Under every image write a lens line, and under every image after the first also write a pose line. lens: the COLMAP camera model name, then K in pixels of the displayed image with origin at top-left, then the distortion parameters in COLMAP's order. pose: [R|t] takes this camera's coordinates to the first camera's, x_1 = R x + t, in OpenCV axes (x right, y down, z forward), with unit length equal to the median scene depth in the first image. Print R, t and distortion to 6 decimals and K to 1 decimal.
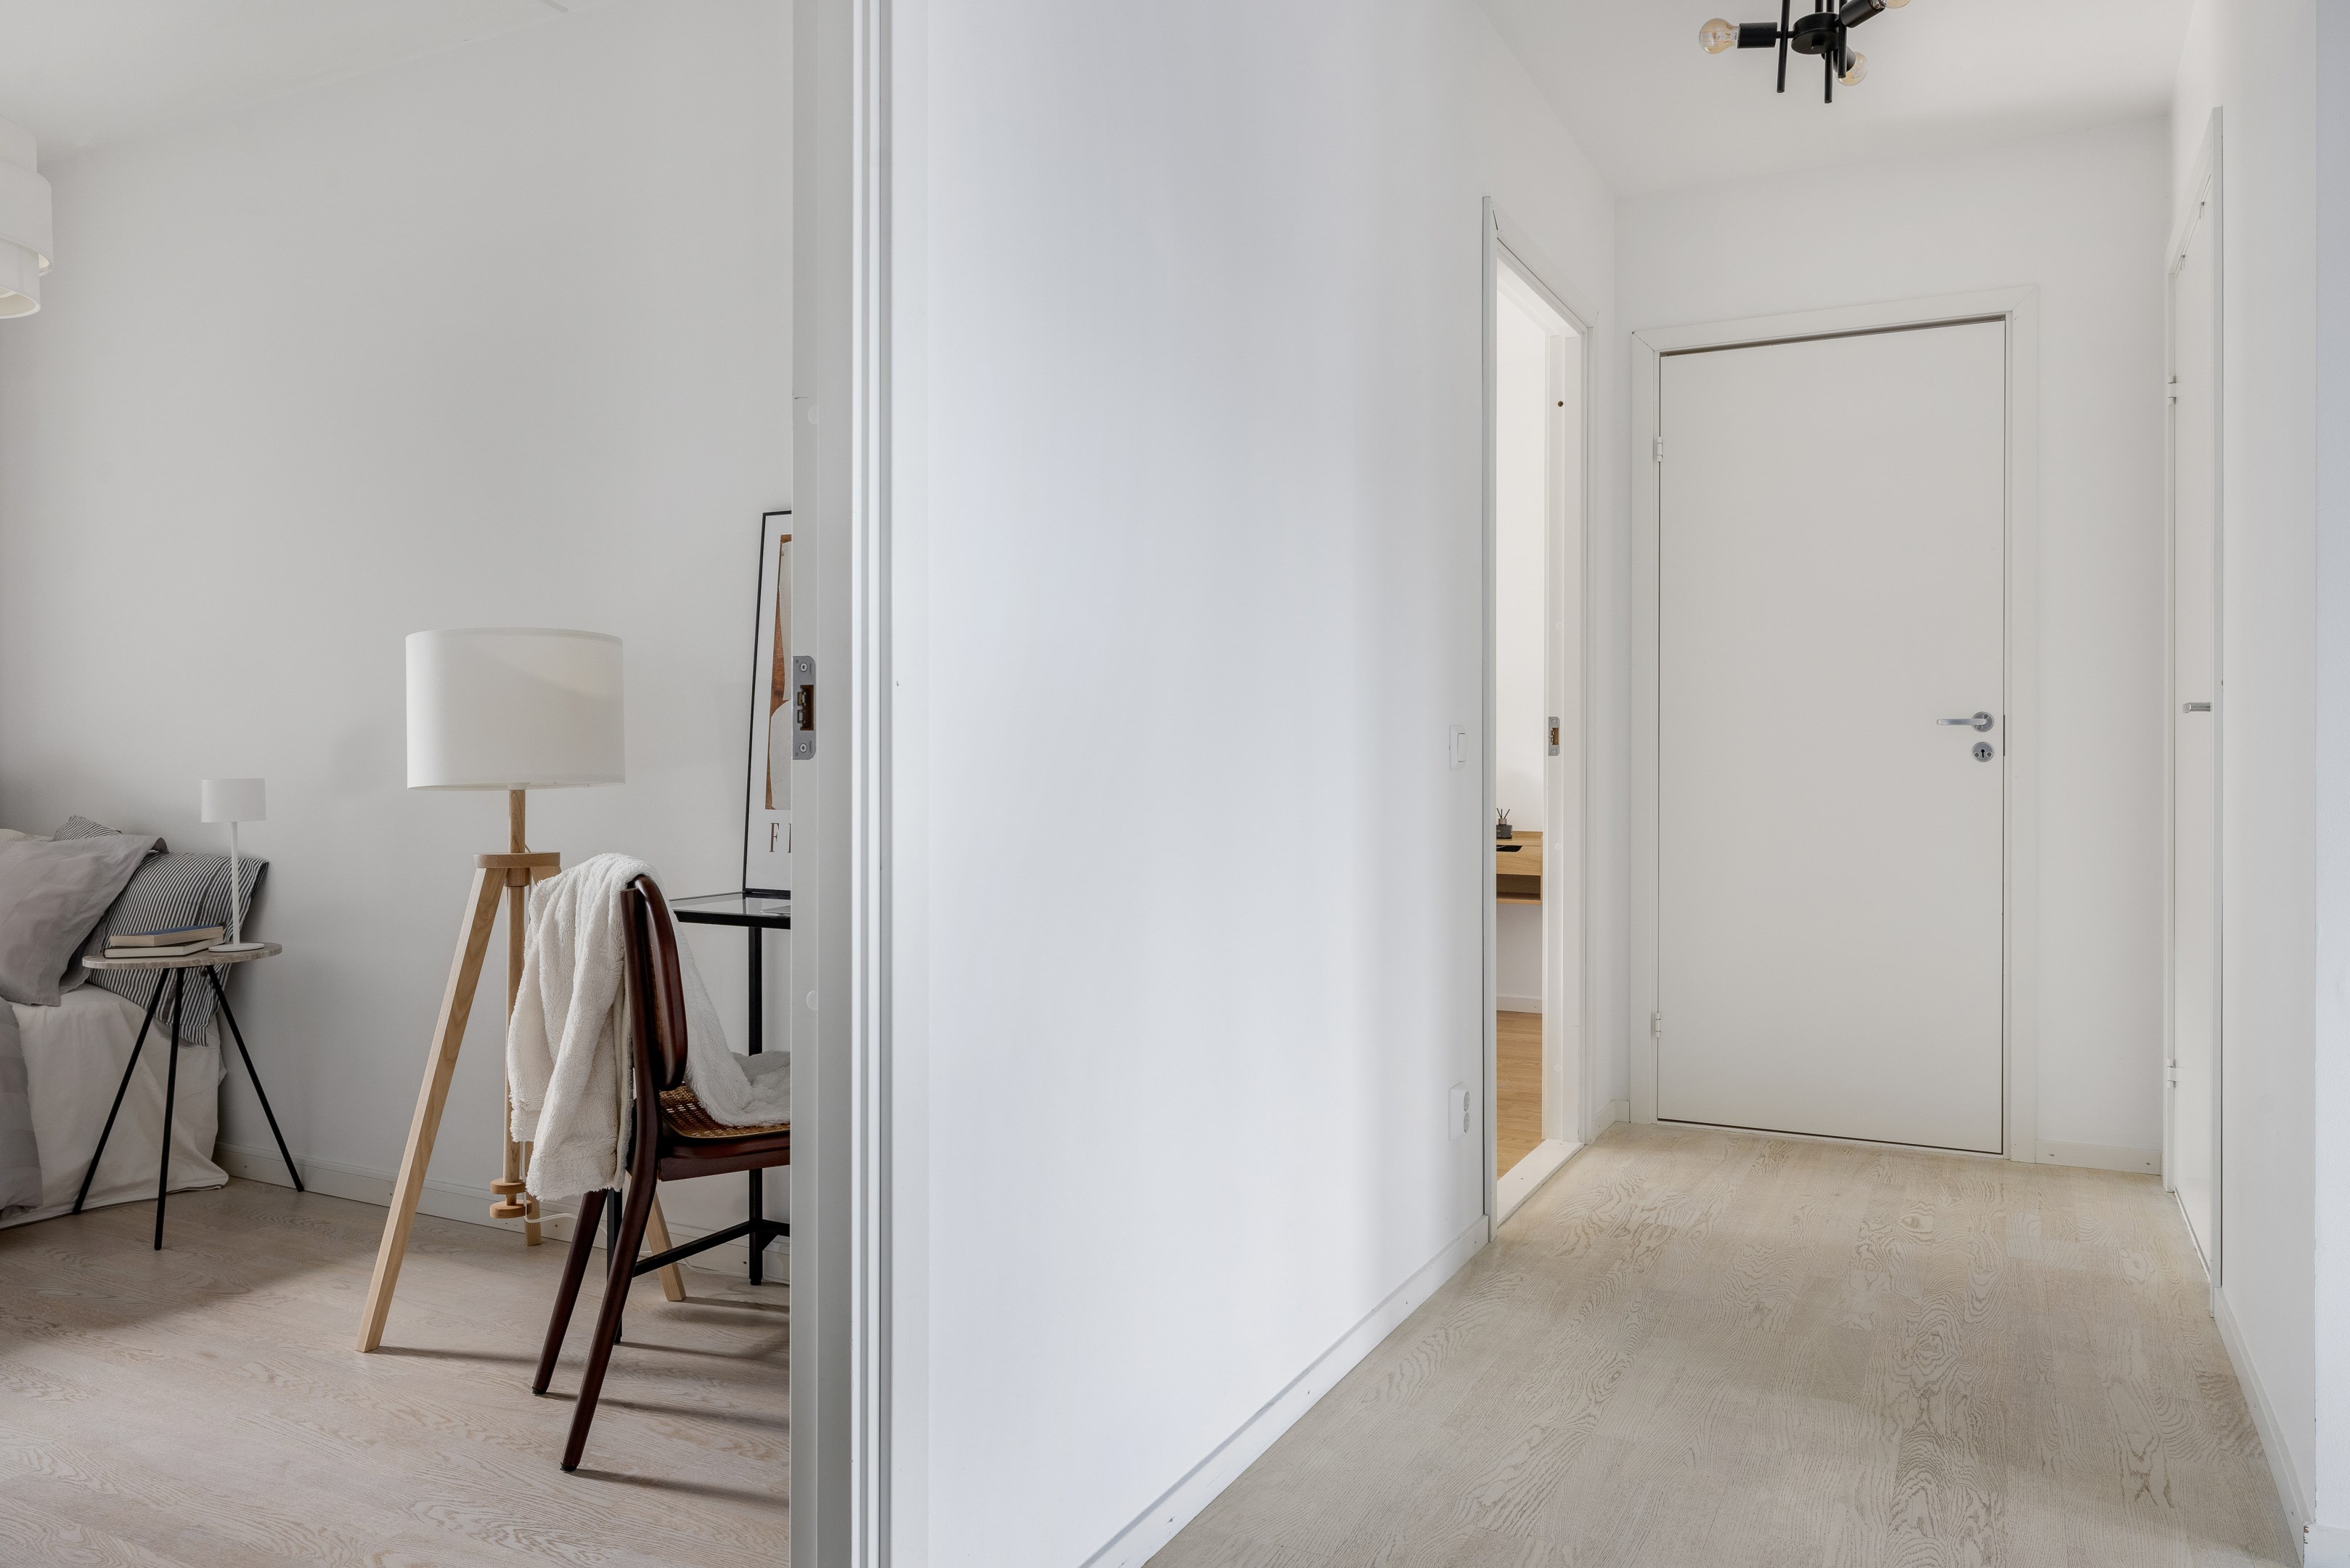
lens RADIAL K [[1597.3, 0, 1172.5], [0, 1597.3, 752.9], [0, 0, 1]] dist [0.000321, -0.001302]
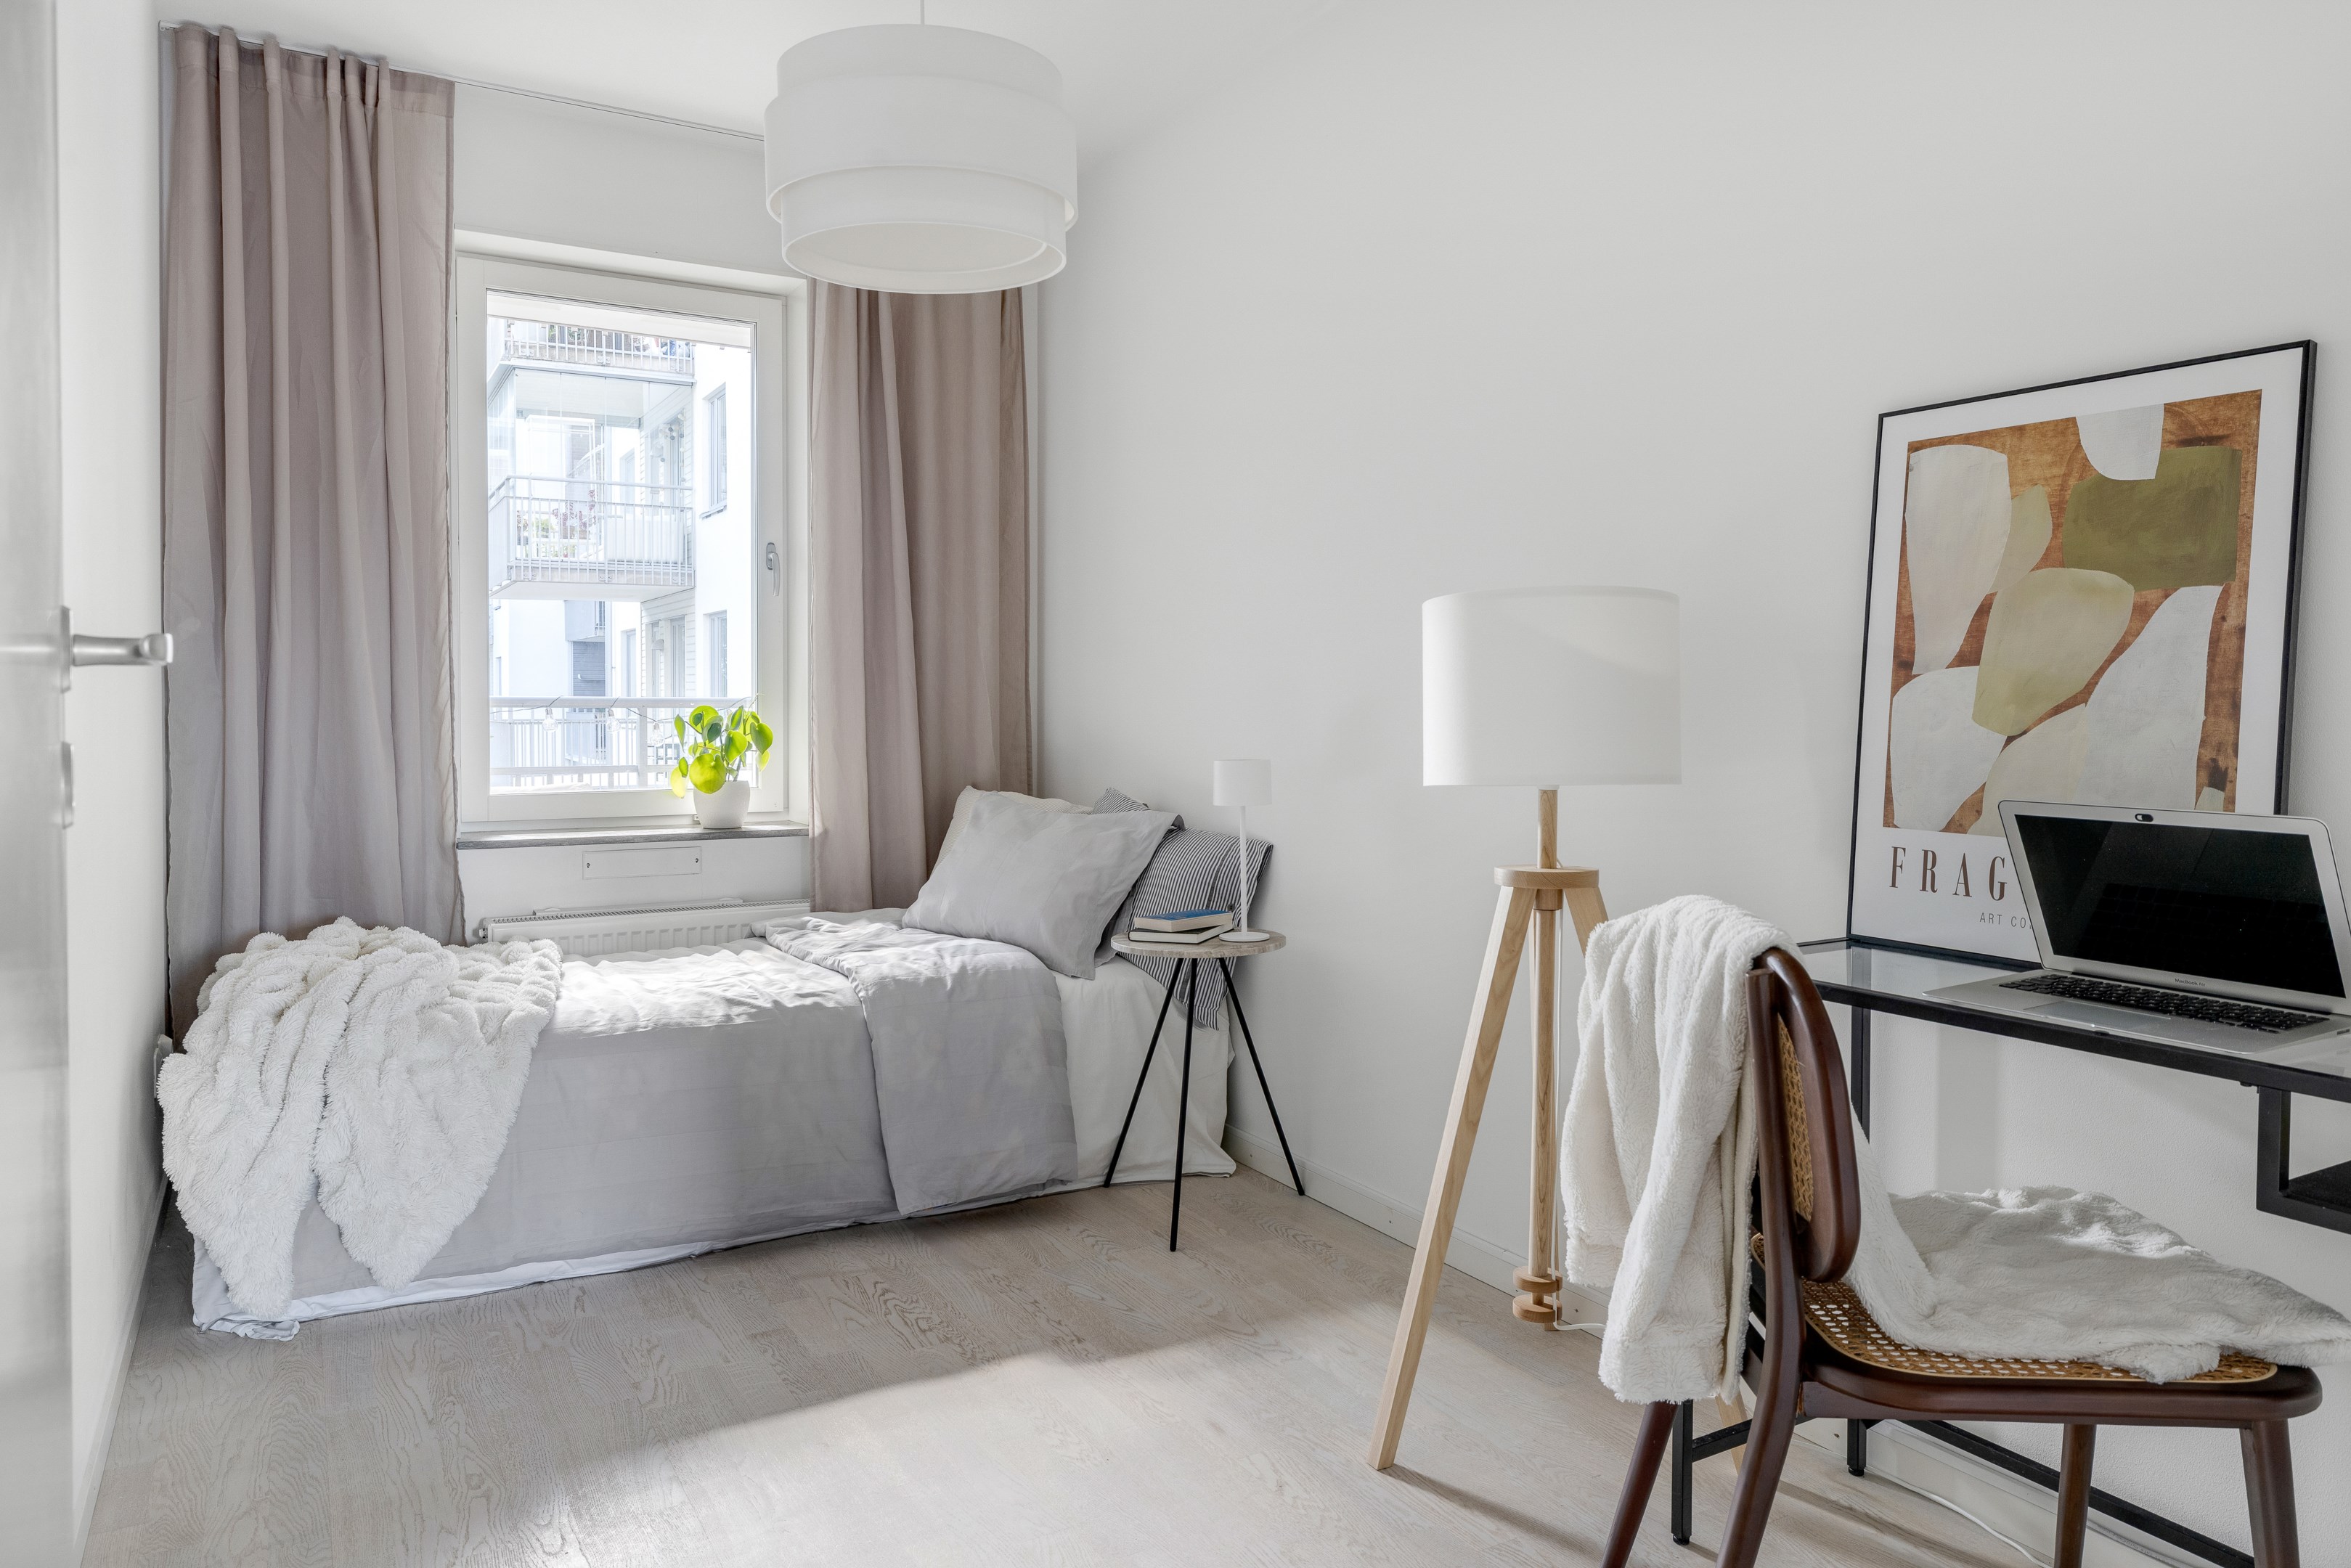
lens RADIAL K [[1621.7, 0, 1175.5], [0, 1621.7, 784.0], [0, 0, 1]] dist [0.000514, -0.001687]
pose [[0.841291, 0.025404, -0.539985, -0.100435], [-0.002787, 0.999086, 0.042660, -0.011045], [0.540575, -0.034385, 0.840593, 0.167611]]
